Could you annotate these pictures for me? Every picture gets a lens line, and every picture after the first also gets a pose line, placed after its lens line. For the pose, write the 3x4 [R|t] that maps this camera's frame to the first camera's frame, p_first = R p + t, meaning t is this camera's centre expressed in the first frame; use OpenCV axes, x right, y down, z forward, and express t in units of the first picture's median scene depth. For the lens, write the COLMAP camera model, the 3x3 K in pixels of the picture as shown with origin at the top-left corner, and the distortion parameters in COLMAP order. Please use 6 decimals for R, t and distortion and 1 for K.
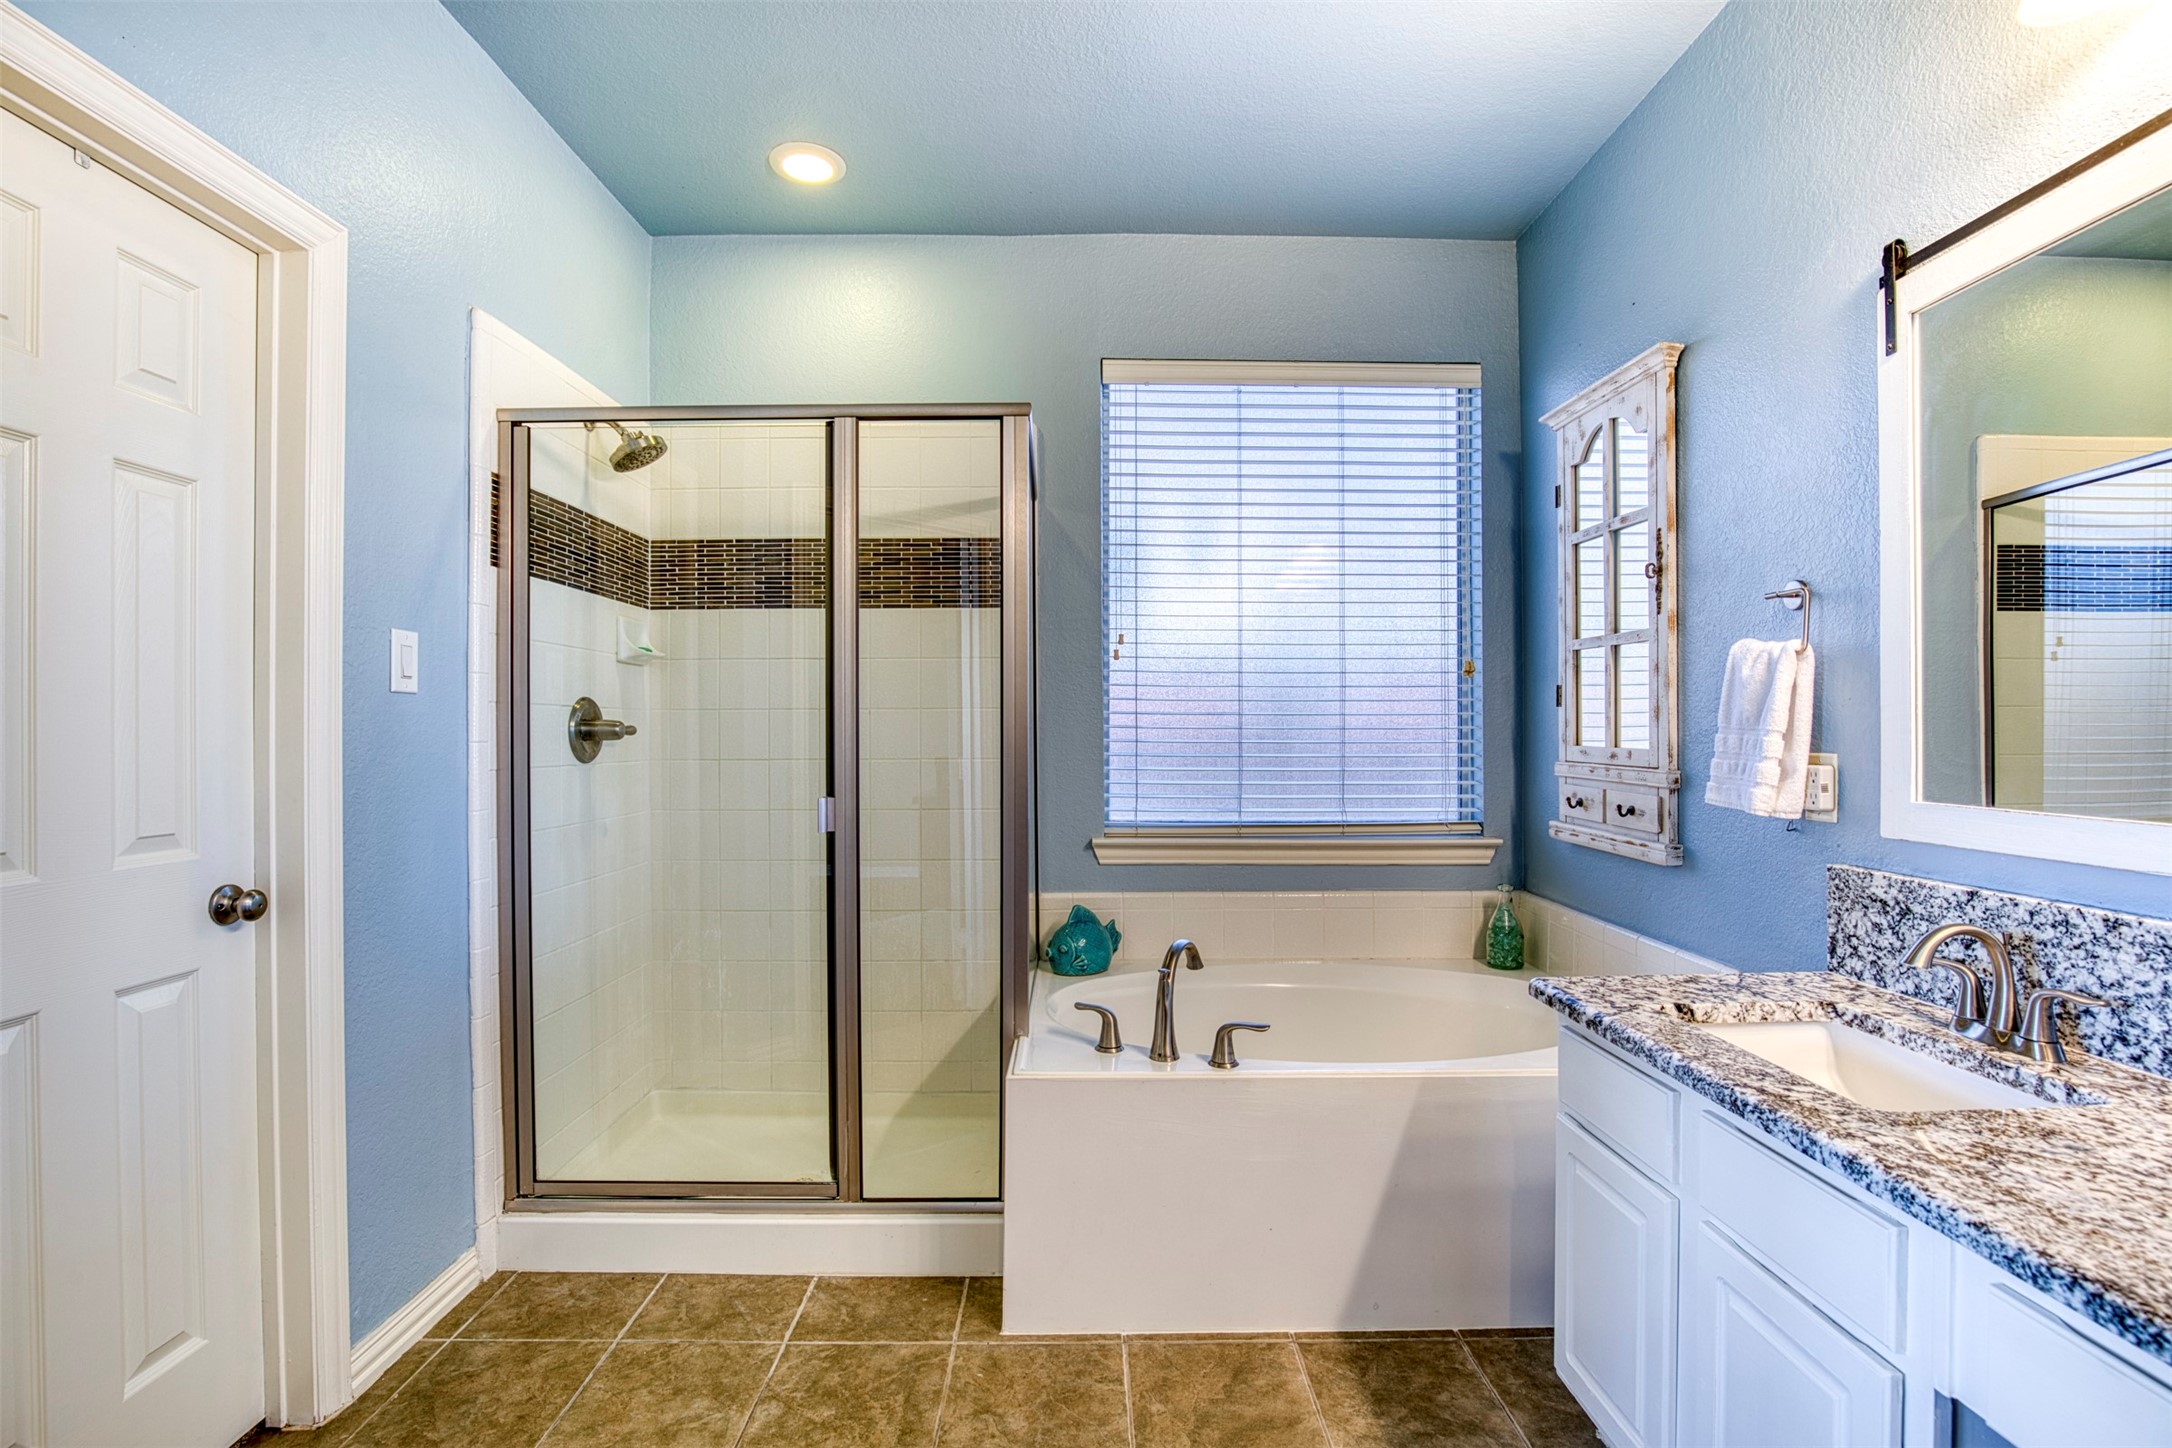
lens RADIAL K [[979.7, 0, 1086.0], [0, 979.7, 724.0], [0, 0, 1]] dist [-0.031023, 0.005706]
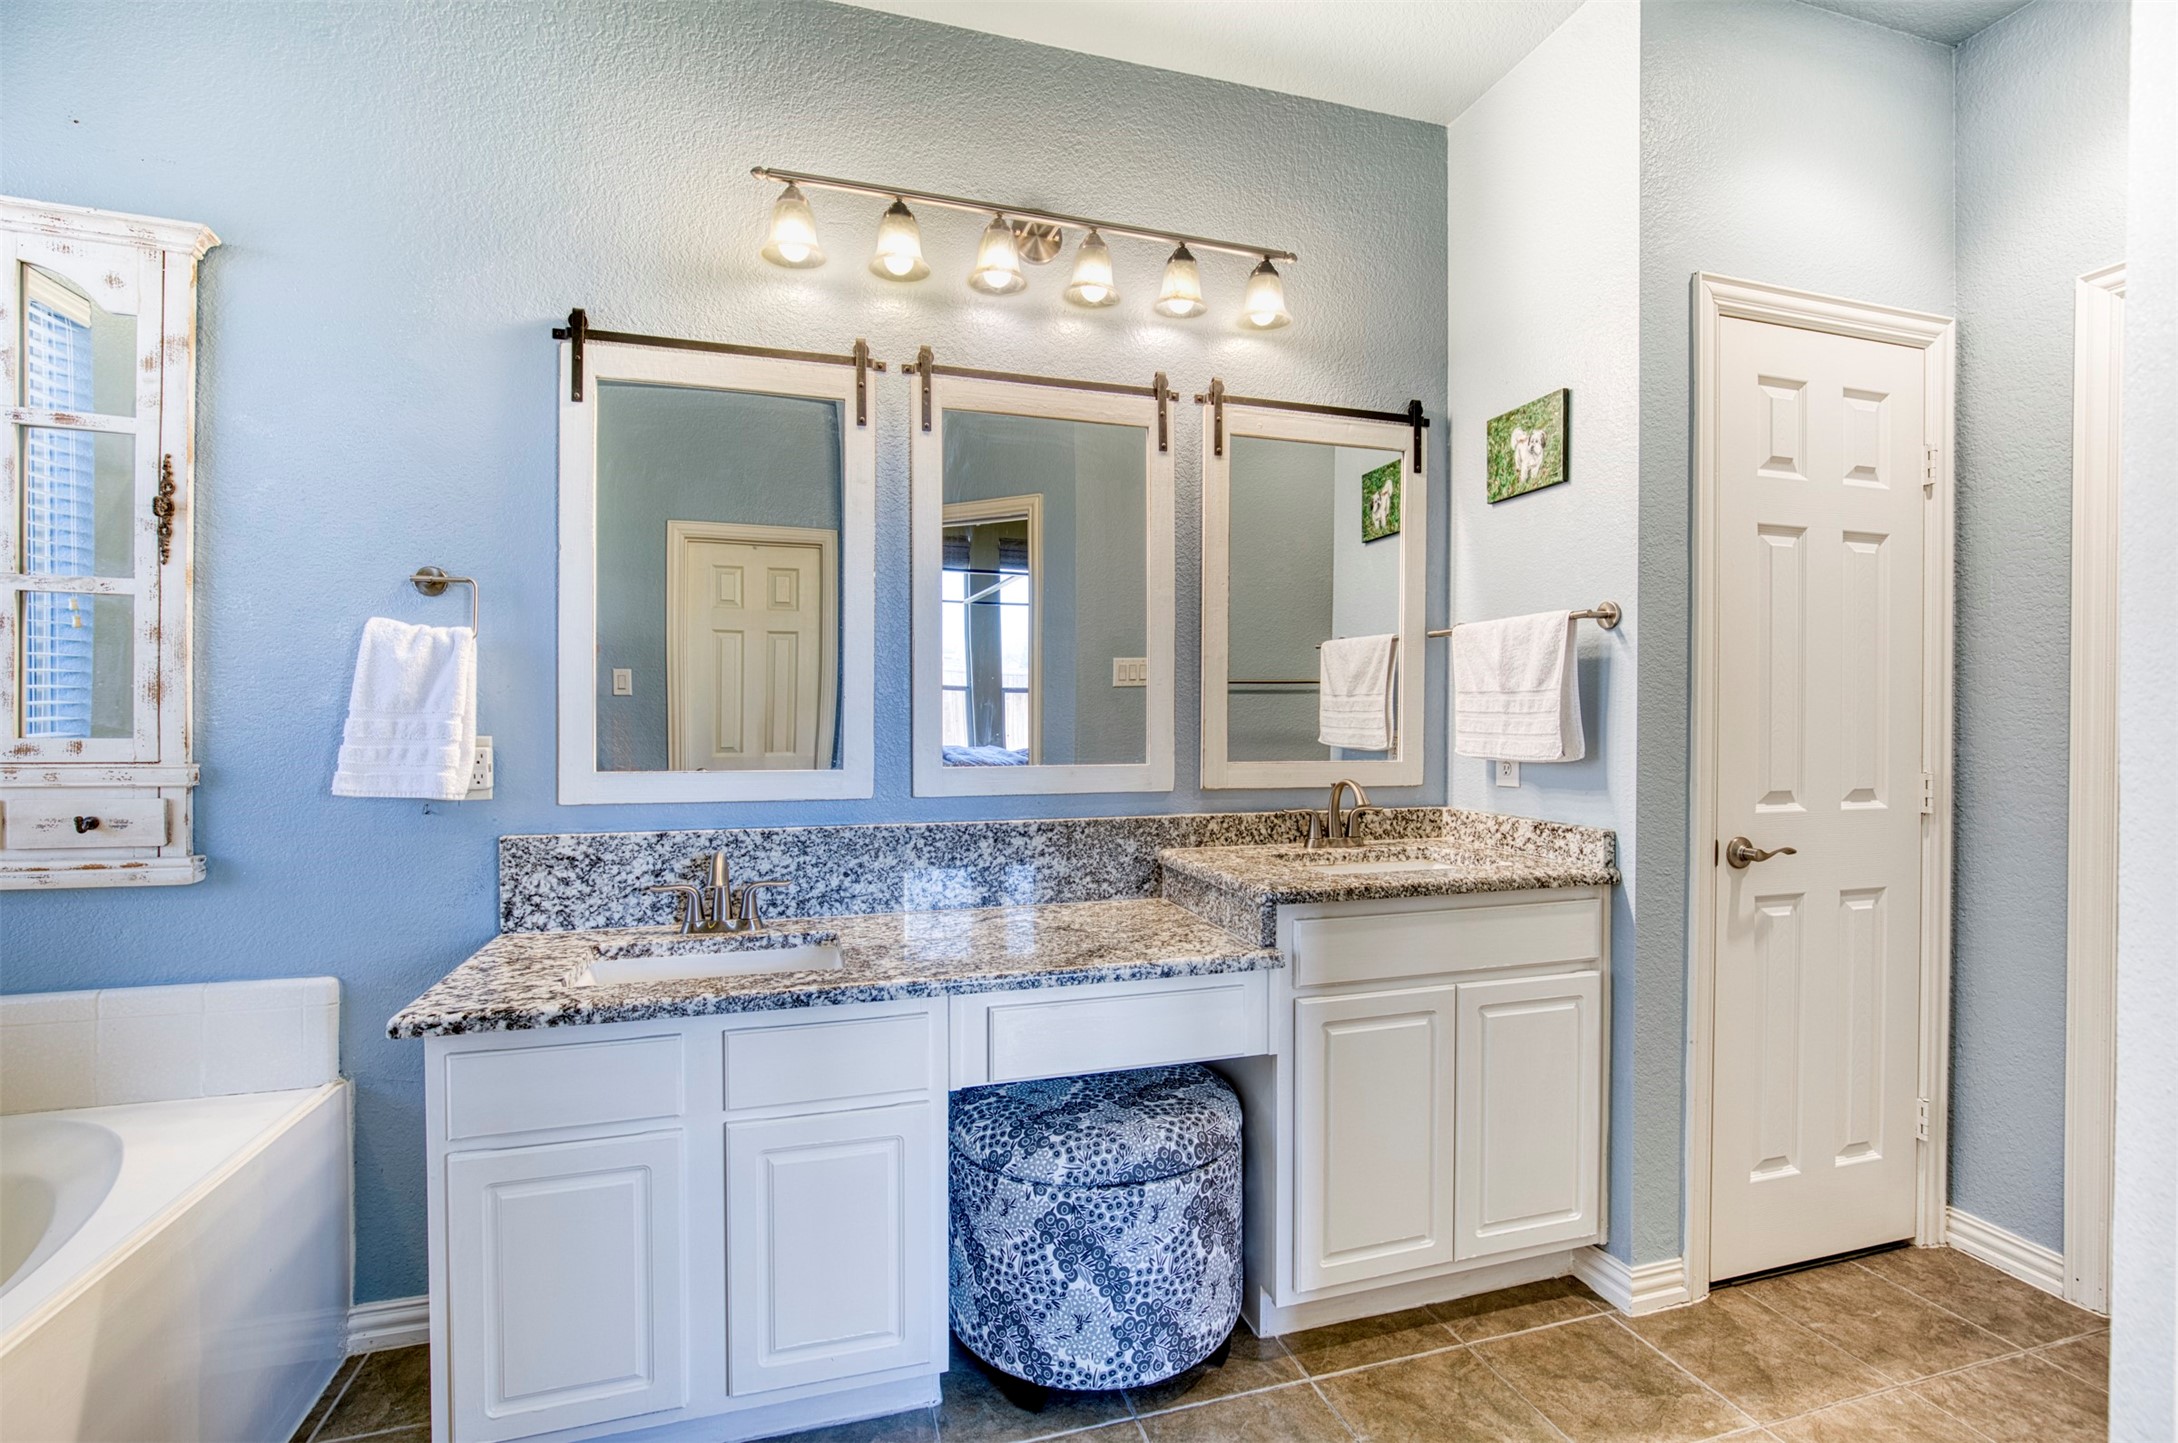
lens RADIAL K [[982.4, 0, 1089.0], [0, 982.4, 721.5], [0, 0, 1]] dist [-0.031023, 0.005706]
pose [[-0.281519, -0.000969, 0.959555, -0.522203], [-0.007758, 0.999969, -0.001266, 0.011877], [-0.959524, -0.007800, -0.281518, 0.737829]]
